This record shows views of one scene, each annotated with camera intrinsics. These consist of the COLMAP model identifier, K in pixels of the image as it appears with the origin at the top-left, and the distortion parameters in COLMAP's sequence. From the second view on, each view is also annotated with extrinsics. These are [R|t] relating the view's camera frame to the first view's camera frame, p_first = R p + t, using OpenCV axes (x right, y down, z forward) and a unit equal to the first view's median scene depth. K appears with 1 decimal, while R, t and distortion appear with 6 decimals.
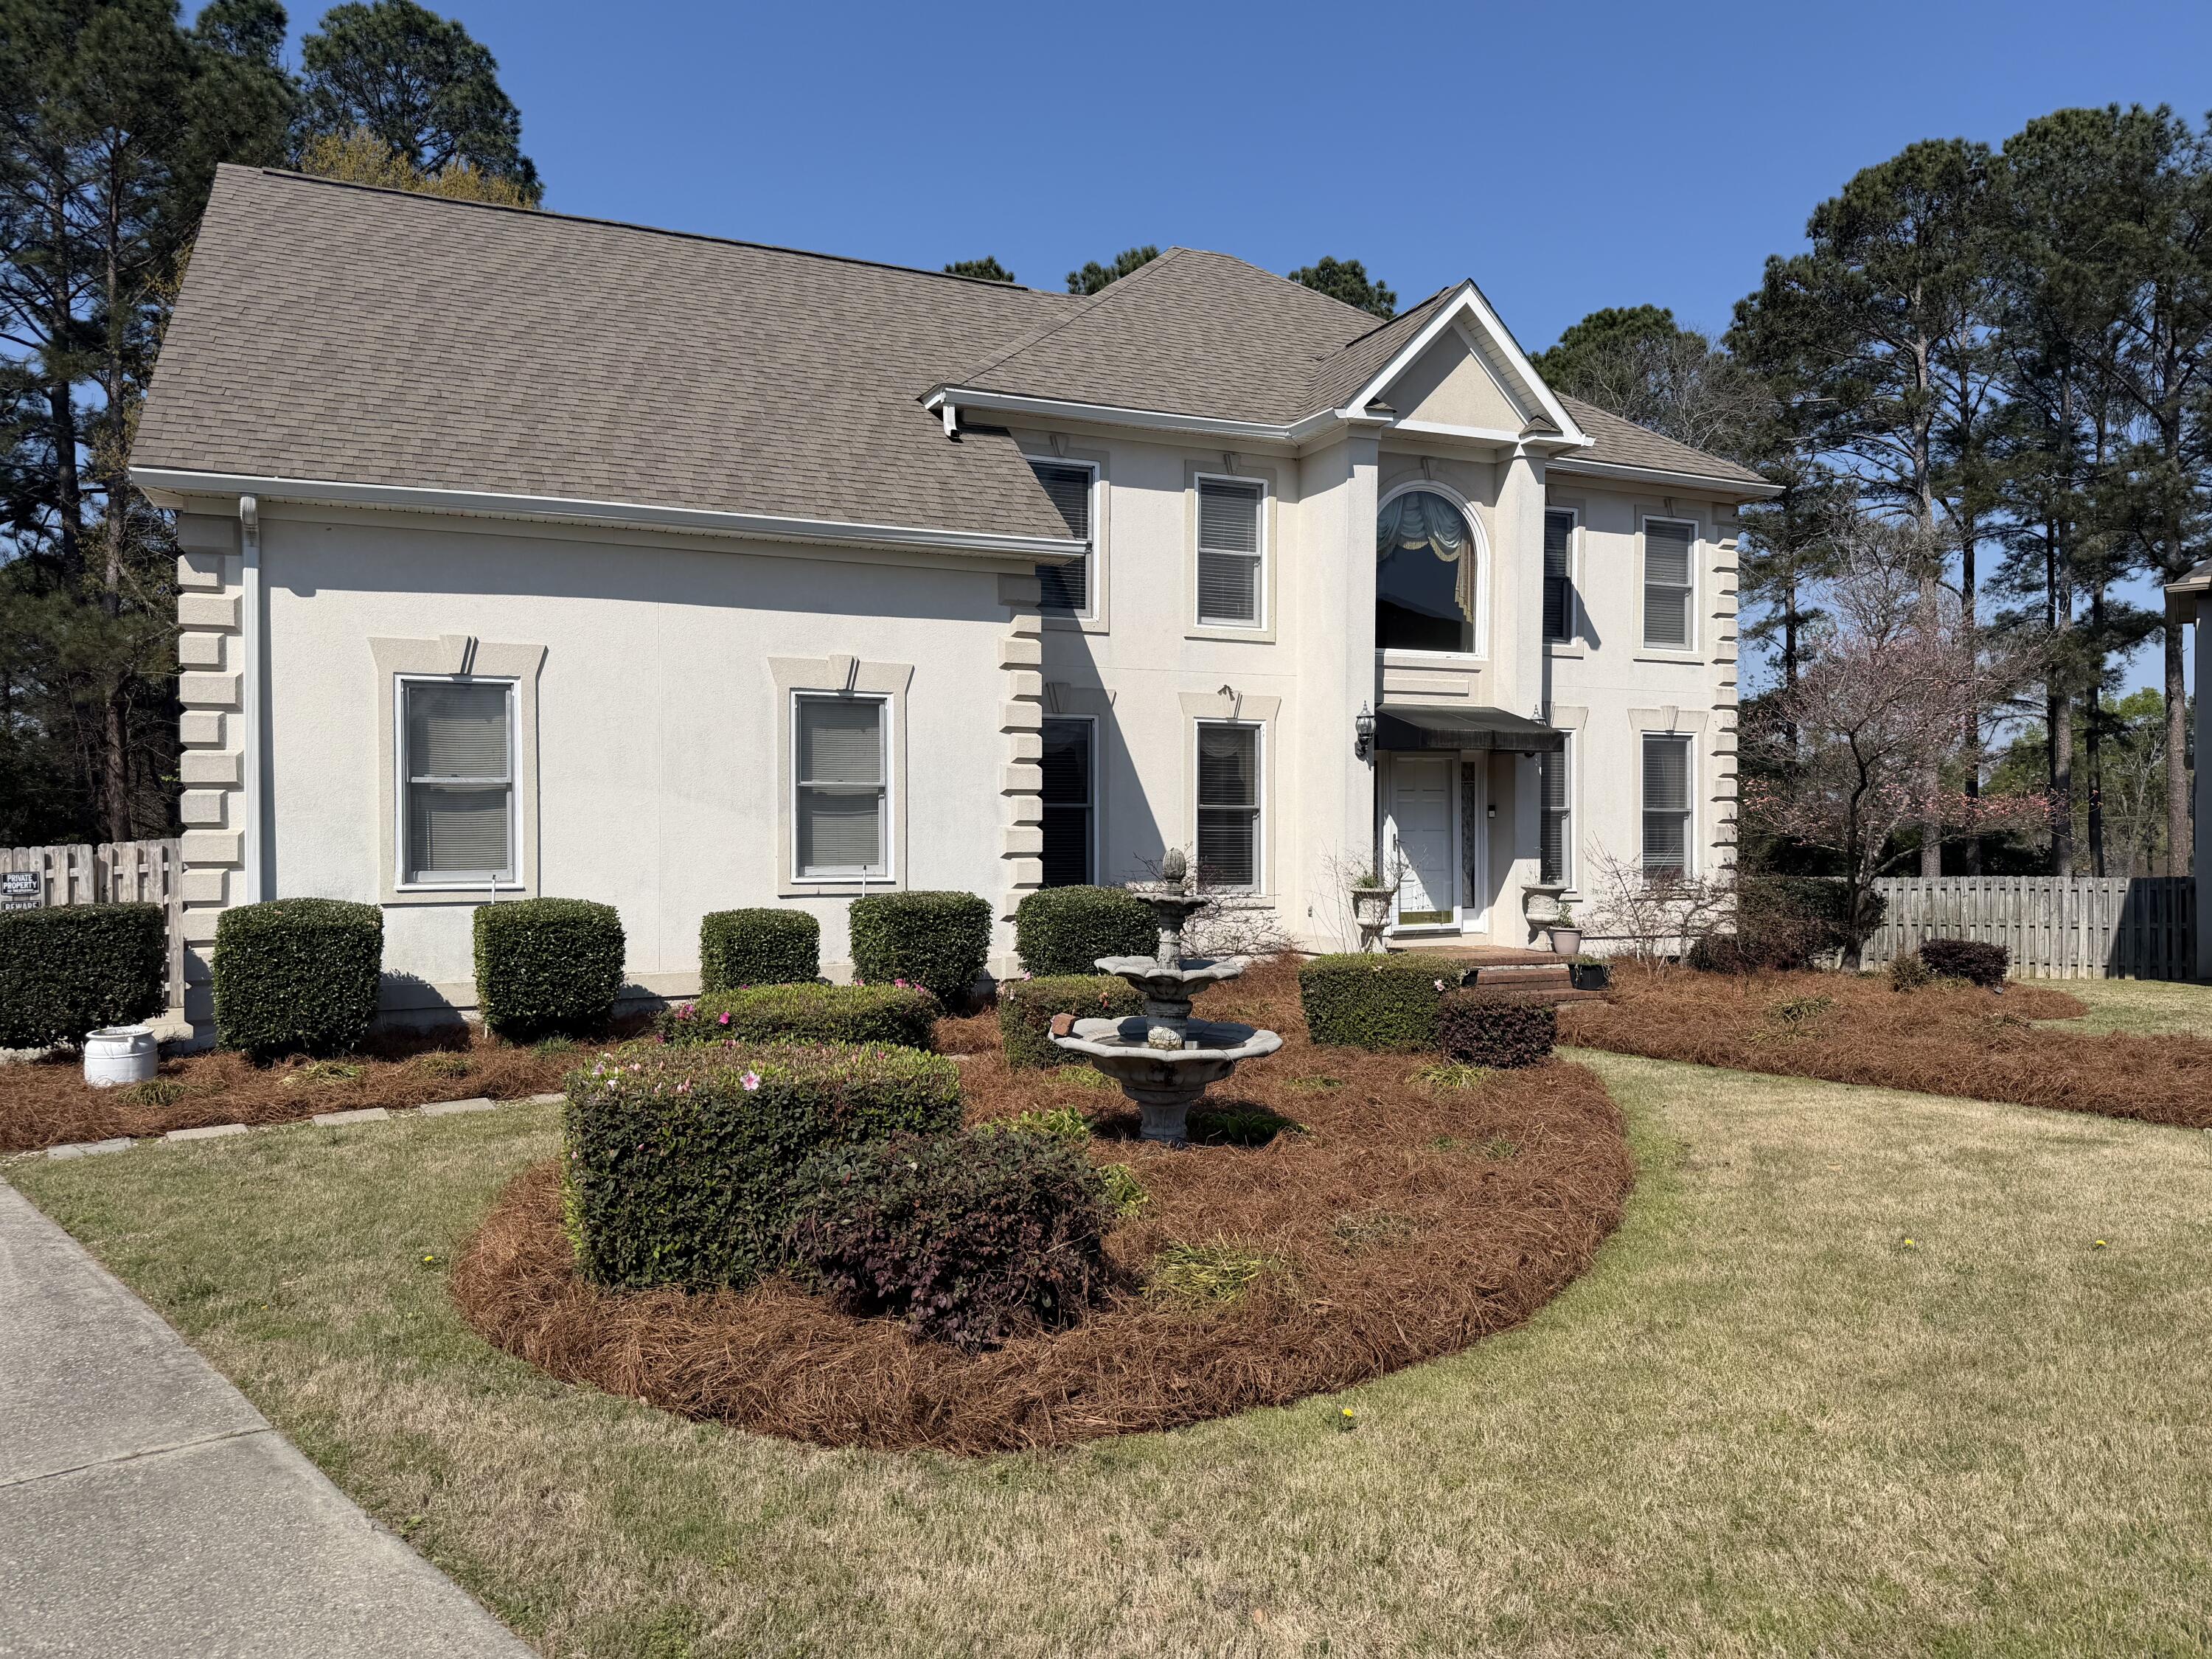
lens RADIAL K [[1546.1, 0, 1106.0], [0, 1546.1, 829.5], [0, 0, 1]] dist [0.055810, -0.061616]
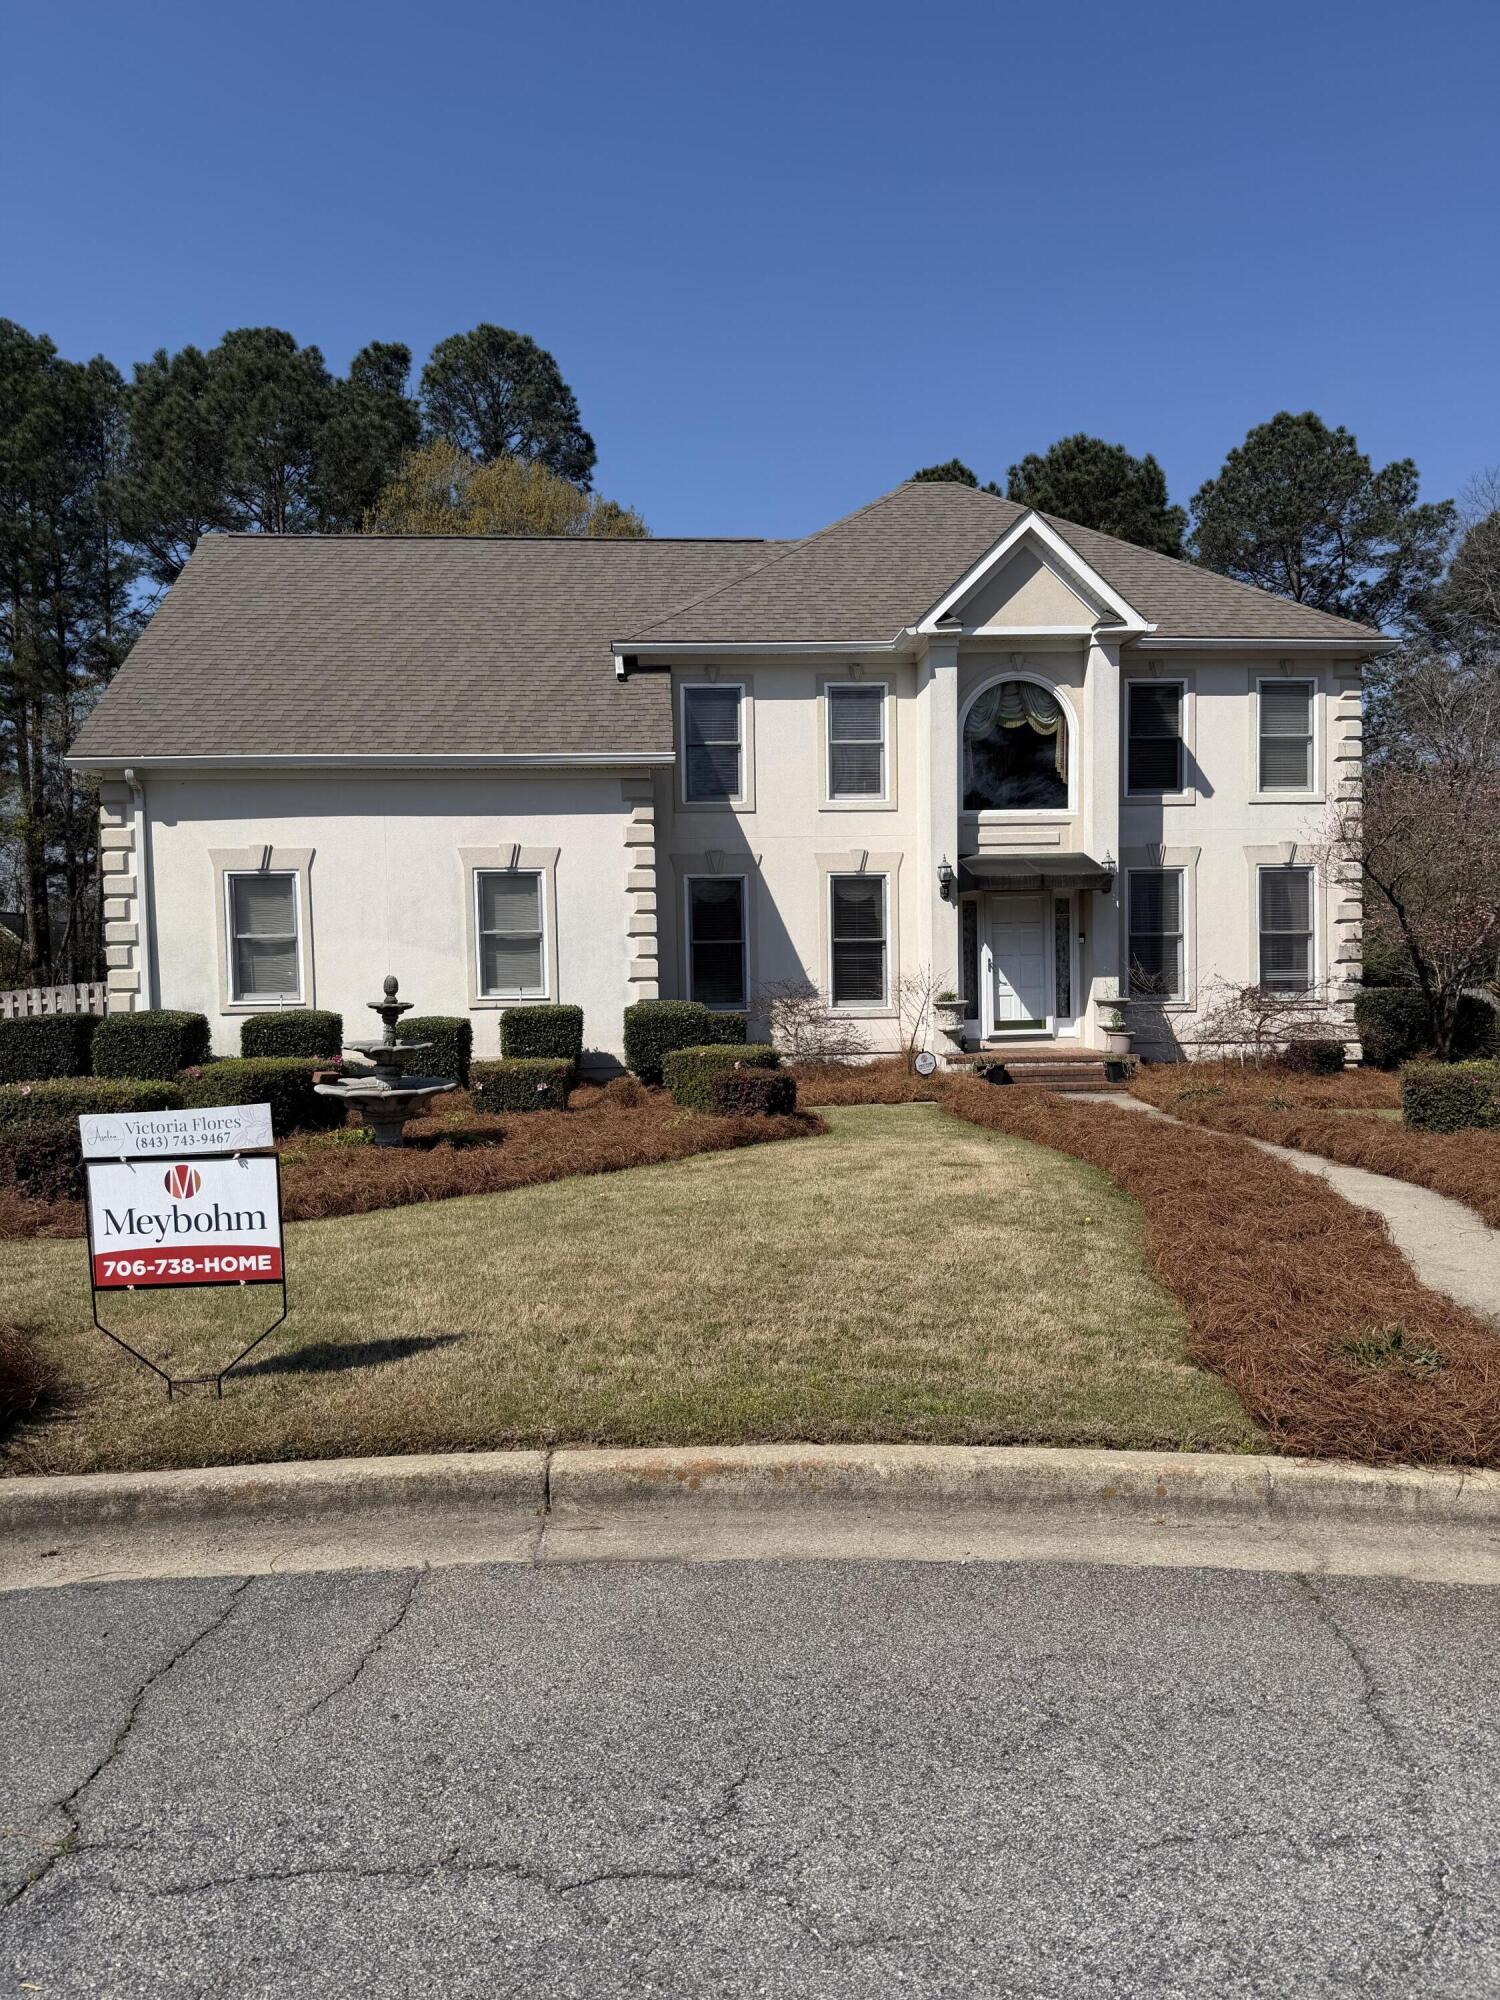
lens RADIAL K [[1390.8, 0, 752.1], [0, 1390.8, 997.2], [0, 0, 1]] dist [0.099823, -0.154485]
pose [[0.941828, -0.007254, -0.336018, 0.463265], [0.017345, 0.999484, 0.027039, 0.000755], [0.335648, -0.031294, 0.941467, -0.159018]]
